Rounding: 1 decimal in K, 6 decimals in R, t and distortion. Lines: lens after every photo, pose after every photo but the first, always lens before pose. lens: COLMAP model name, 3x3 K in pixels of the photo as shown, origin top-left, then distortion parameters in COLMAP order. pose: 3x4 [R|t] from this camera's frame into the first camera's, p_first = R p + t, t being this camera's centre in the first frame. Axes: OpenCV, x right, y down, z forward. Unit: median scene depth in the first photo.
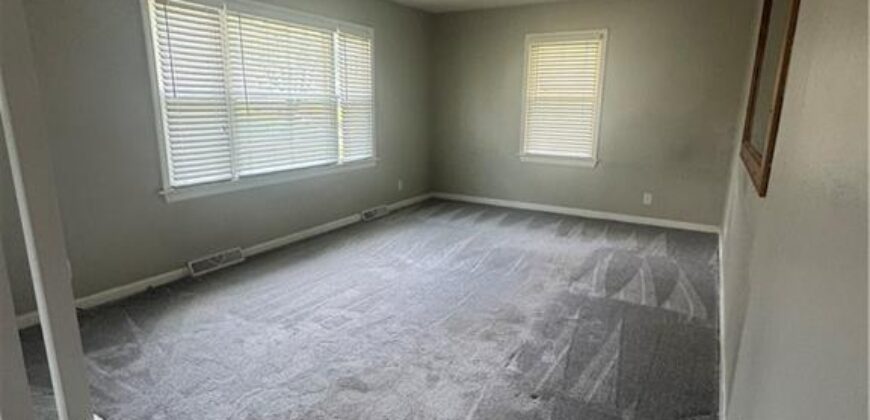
lens RADIAL K [[461.9, 0, 435.0], [0, 461.9, 210.0], [0, 0, 1]] dist [-0.001305, 0.000110]
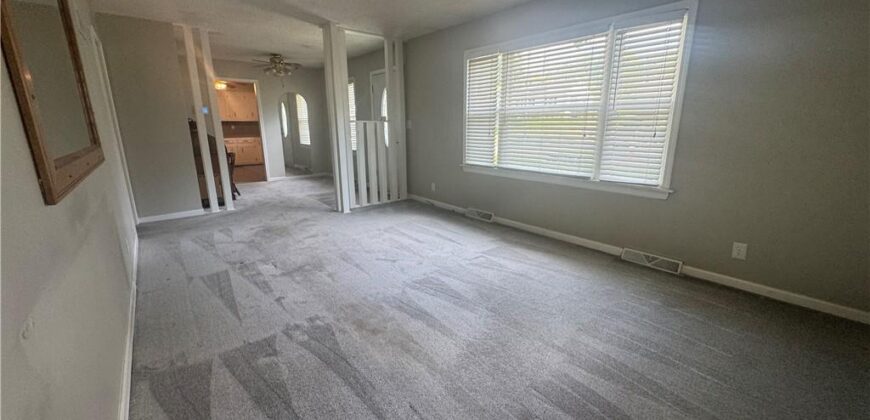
lens RADIAL K [[347.5, 0, 435.1], [0, 347.5, 208.8], [0, 0, 1]] dist [-0.001257, 0.000033]
pose [[-0.353723, 0.227935, -0.907152, 0.692496], [-0.192958, 0.931209, 0.309219, -0.254511], [0.915230, 0.284421, -0.285408, 1.174330]]
